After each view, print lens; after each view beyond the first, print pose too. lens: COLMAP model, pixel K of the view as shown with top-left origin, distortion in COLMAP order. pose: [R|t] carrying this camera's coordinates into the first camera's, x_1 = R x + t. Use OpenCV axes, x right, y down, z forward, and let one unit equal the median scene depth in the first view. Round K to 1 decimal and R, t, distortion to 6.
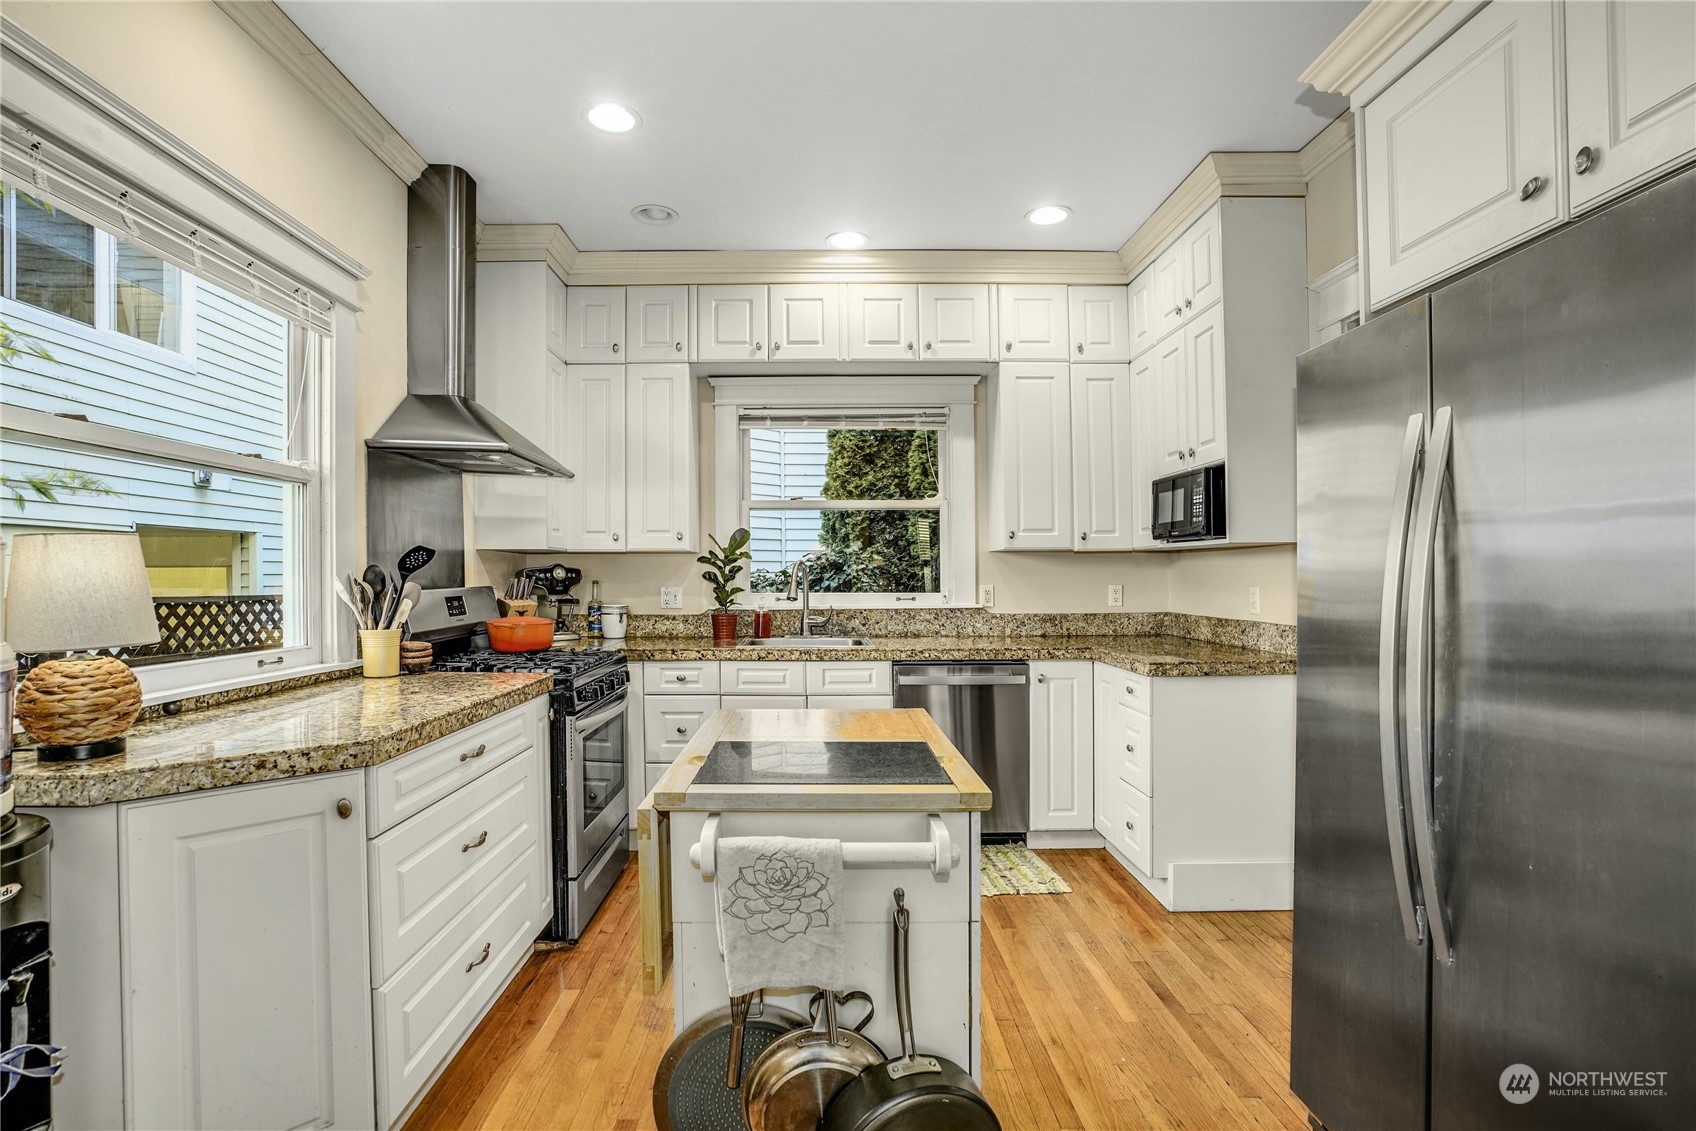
lens RADIAL K [[794.1, 0, 839.1], [0, 794.1, 567.8], [0, 0, 1]] dist [-0.029927, 0.007475]
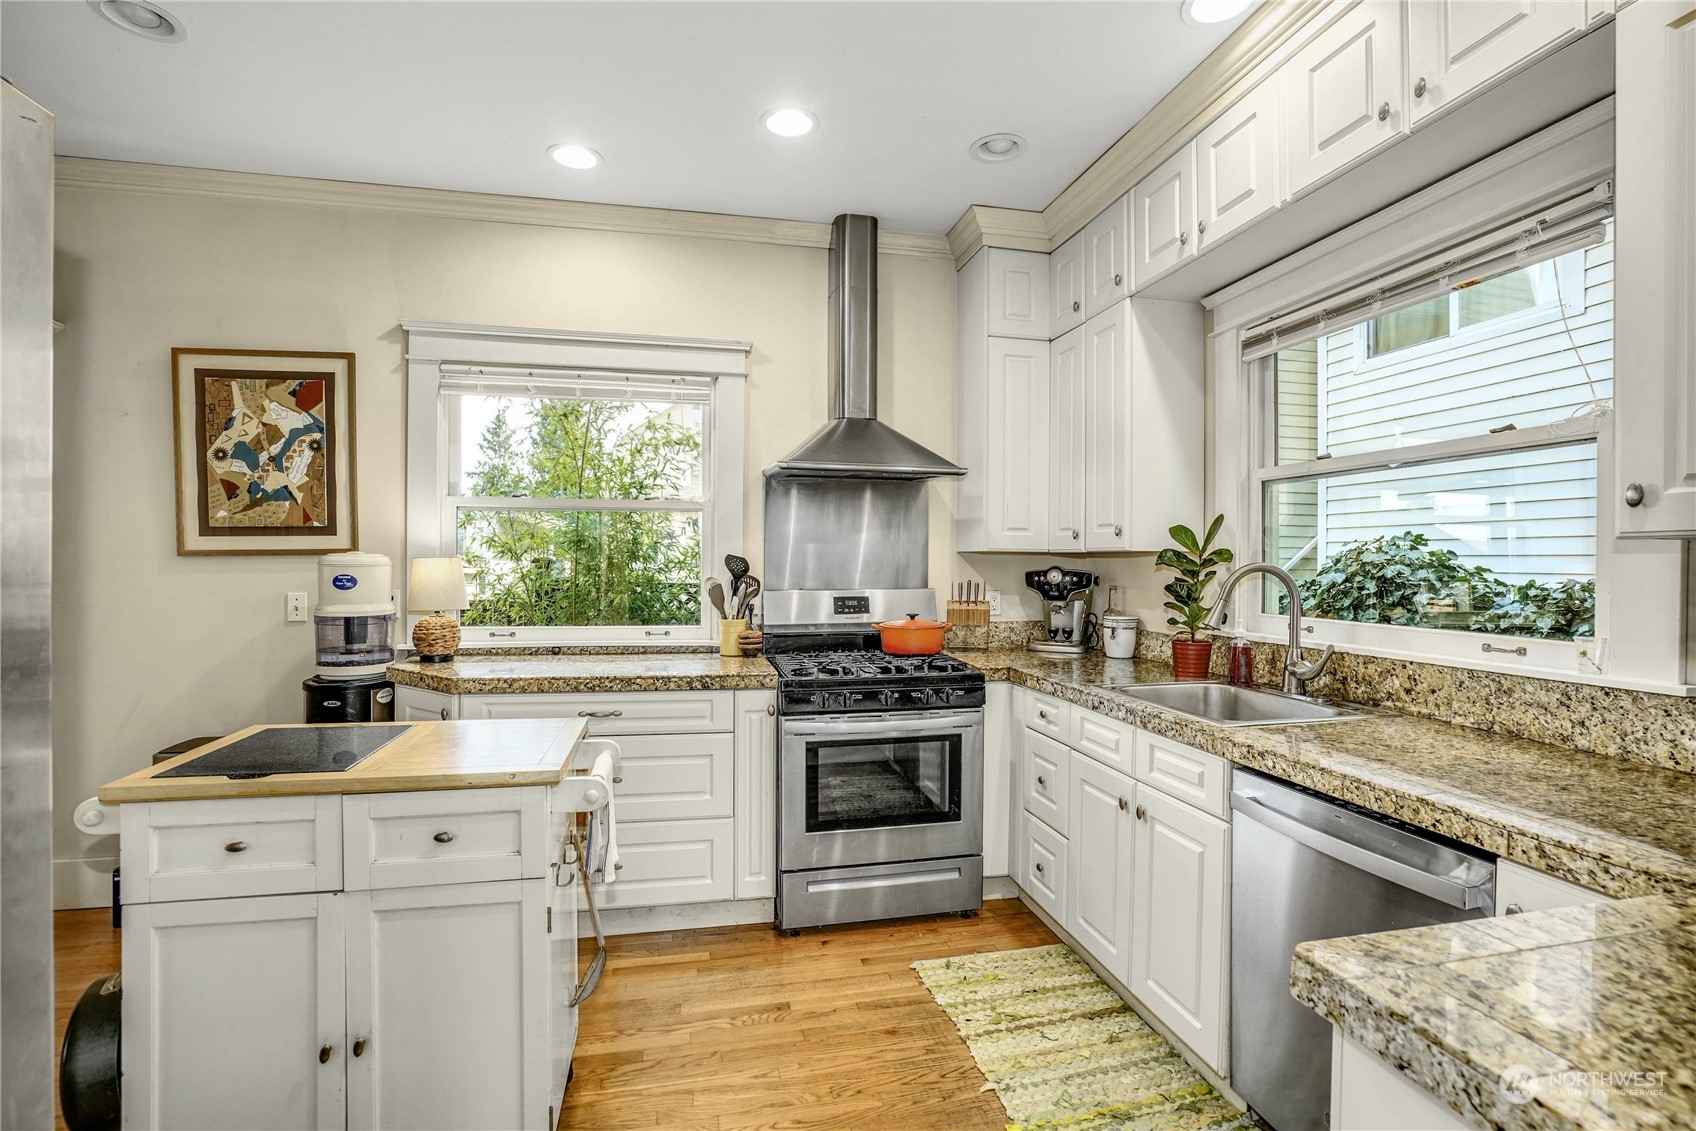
lens RADIAL K [[794.1, 0, 840.5], [0, 794.1, 564.9], [0, 0, 1]] dist [-0.029927, 0.007475]
pose [[0.199748, 0.009390, -0.979802, 0.462960], [-0.000422, 0.999955, 0.009497, -0.013955], [0.979847, -0.001483, 0.199743, 0.565139]]
